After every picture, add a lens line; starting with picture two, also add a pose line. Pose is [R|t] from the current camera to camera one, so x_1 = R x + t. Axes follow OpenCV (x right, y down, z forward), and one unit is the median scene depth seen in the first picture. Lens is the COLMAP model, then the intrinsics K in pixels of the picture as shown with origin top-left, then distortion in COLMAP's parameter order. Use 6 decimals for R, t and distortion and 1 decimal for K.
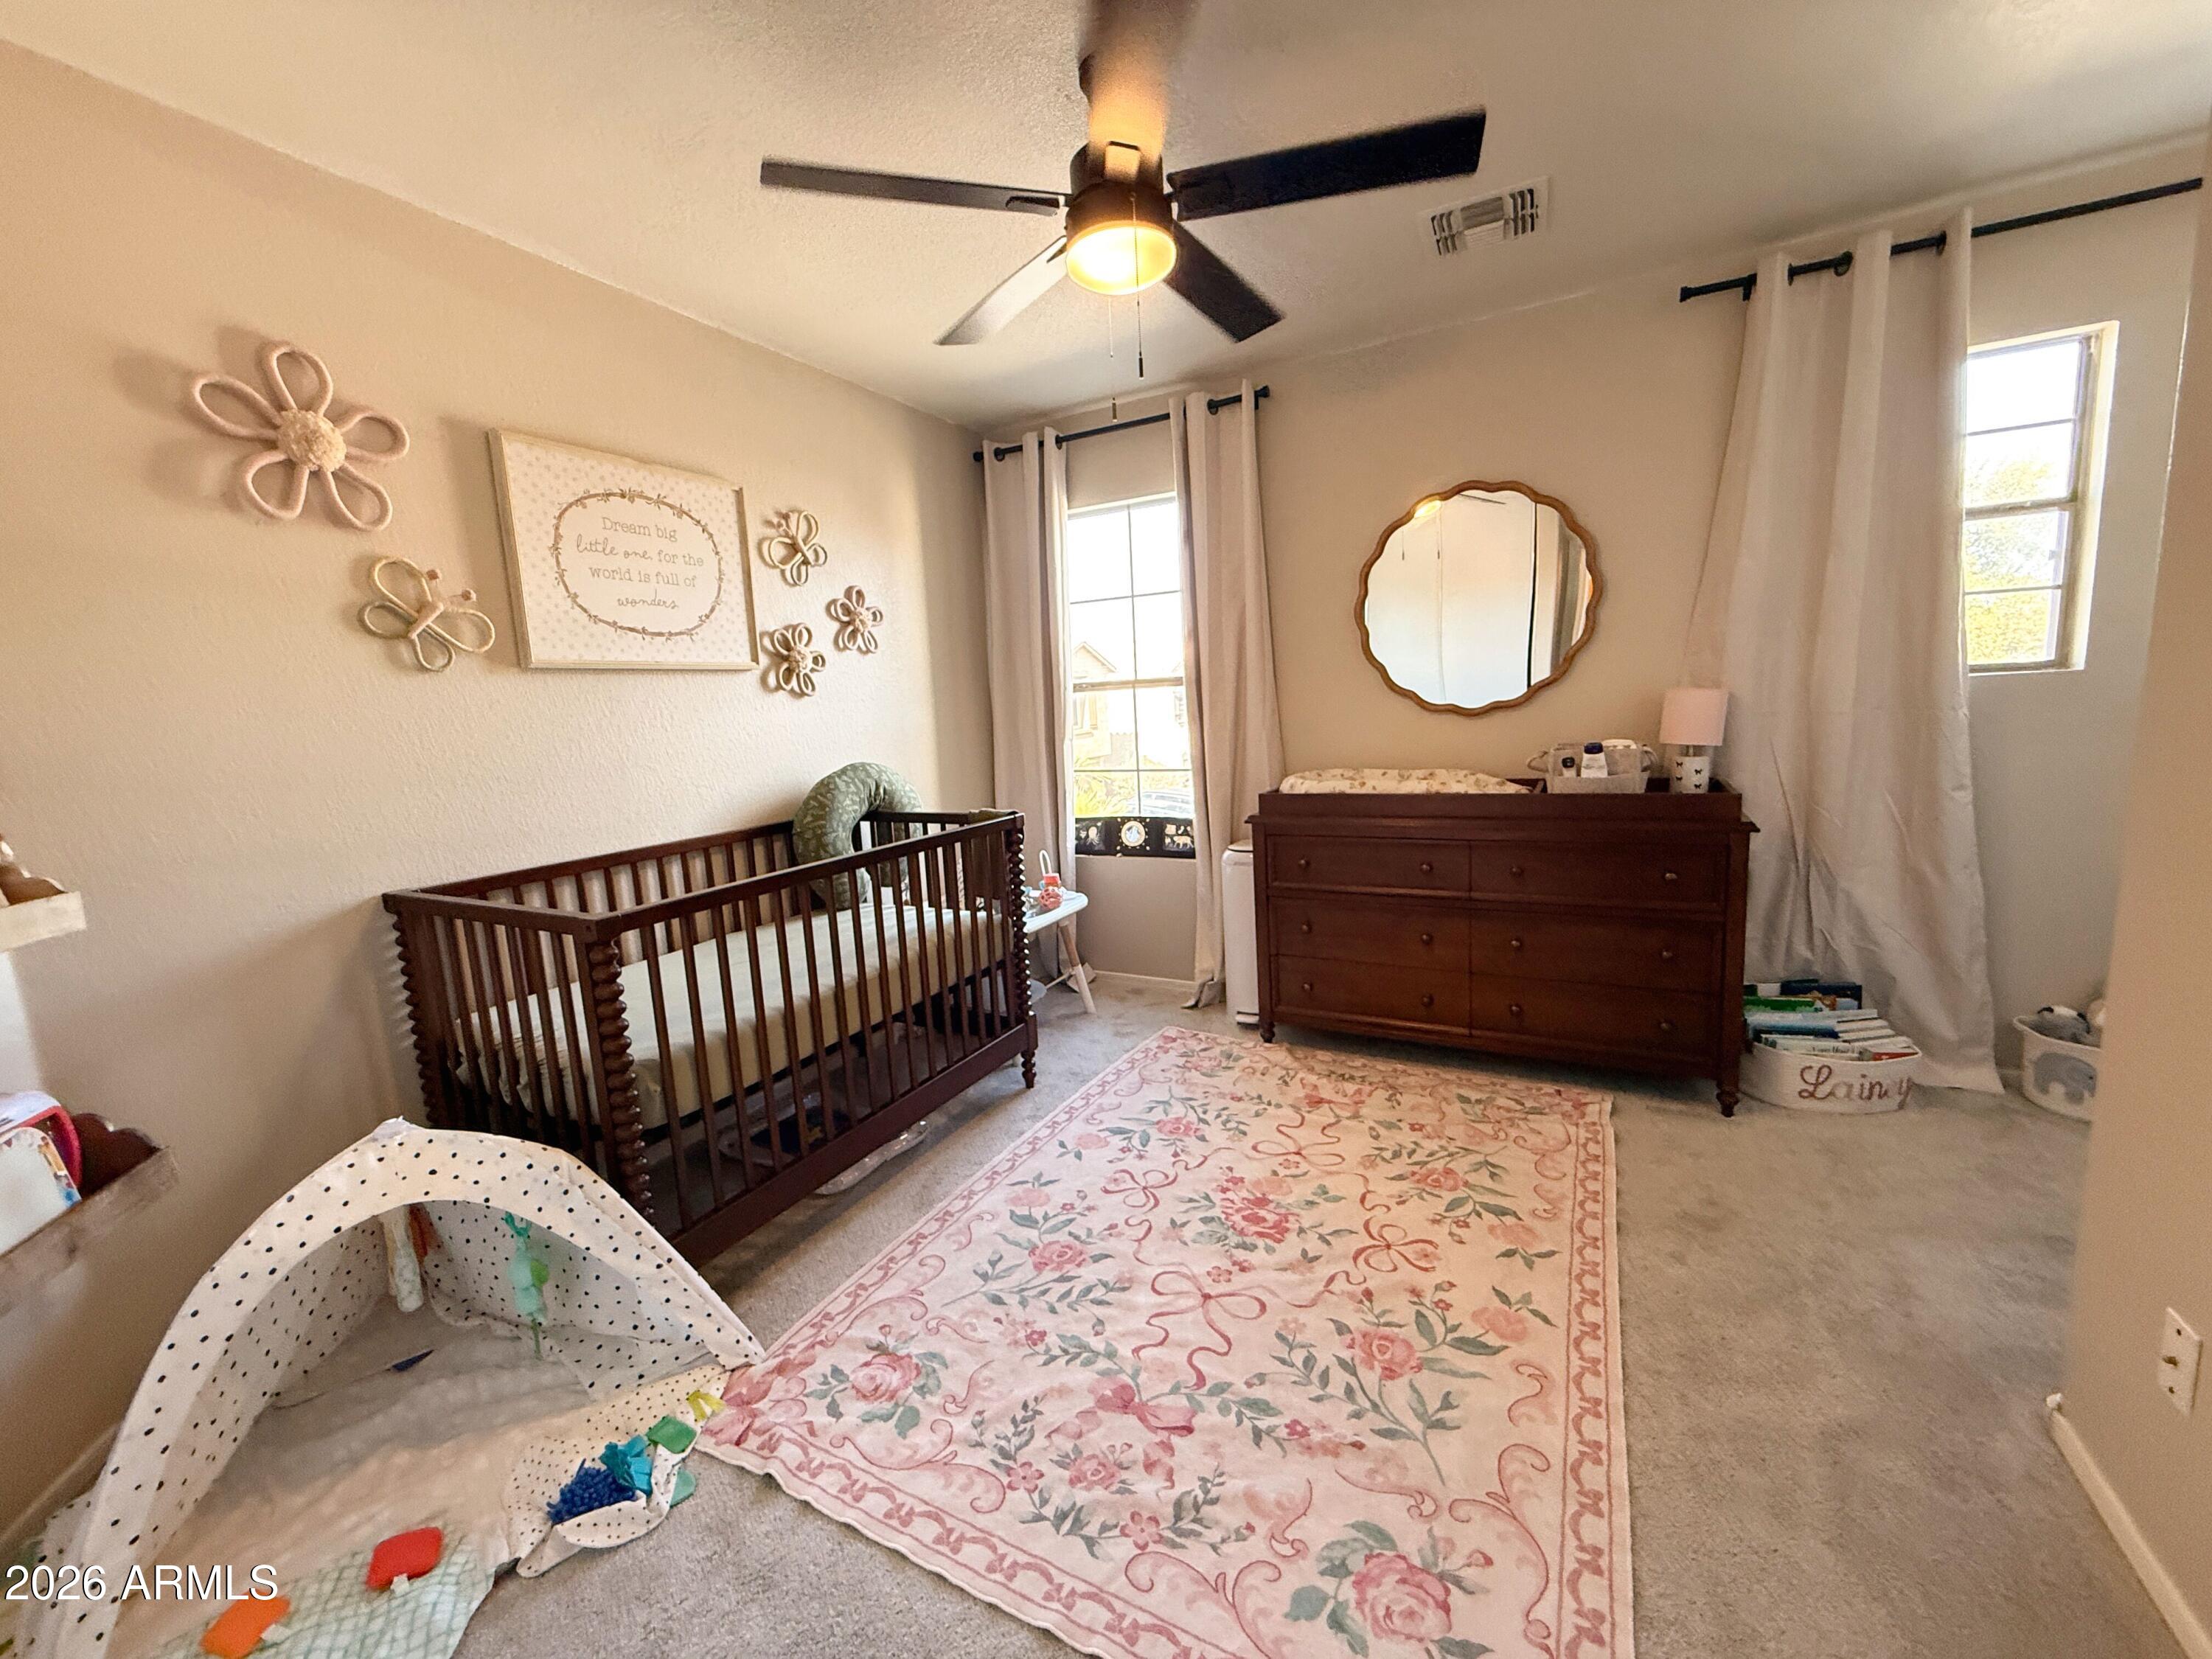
lens RADIAL K [[883.4, 0, 1099.0], [0, 883.4, 828.0], [0, 0, 1]] dist [-0.001590, -0.000434]
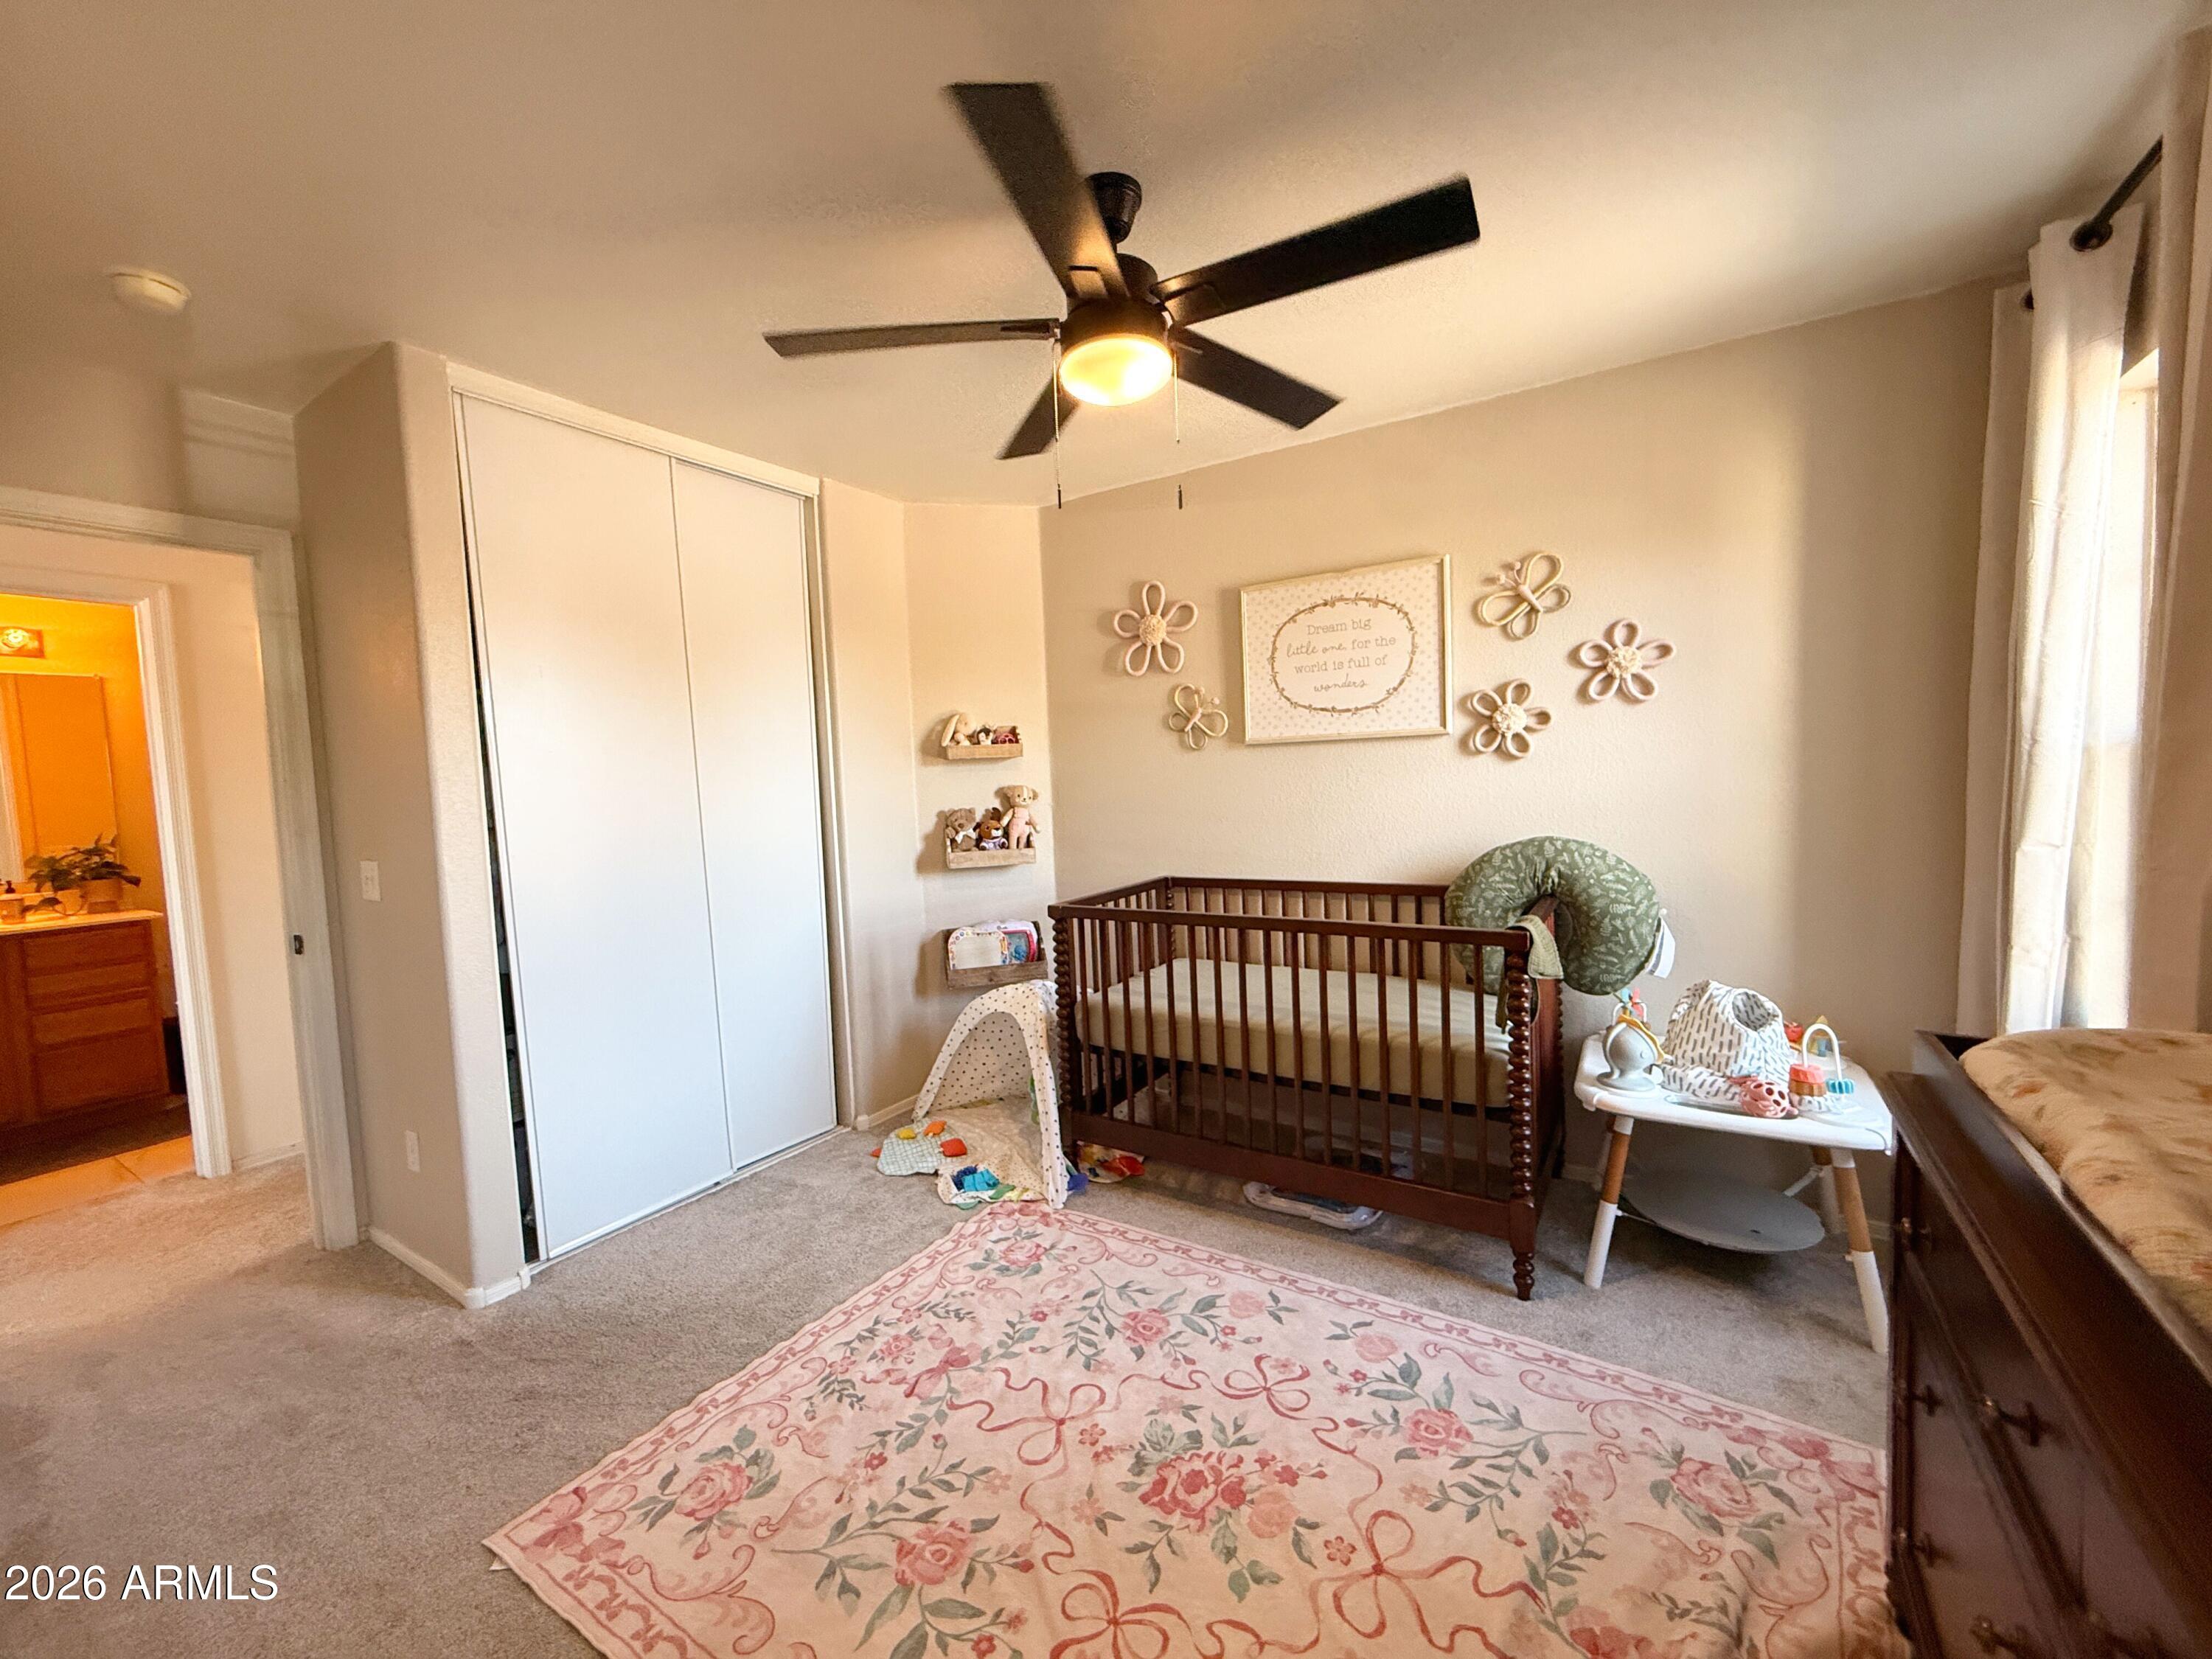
lens RADIAL K [[883.4, 0, 1099.0], [0, 883.4, 828.0], [0, 0, 1]] dist [-0.001590, -0.000434]
pose [[-0.073196, 0.119073, -0.990184, 0.884610], [-0.096915, 0.987299, 0.125890, -0.215952], [0.992598, 0.105178, -0.060726, 0.904940]]
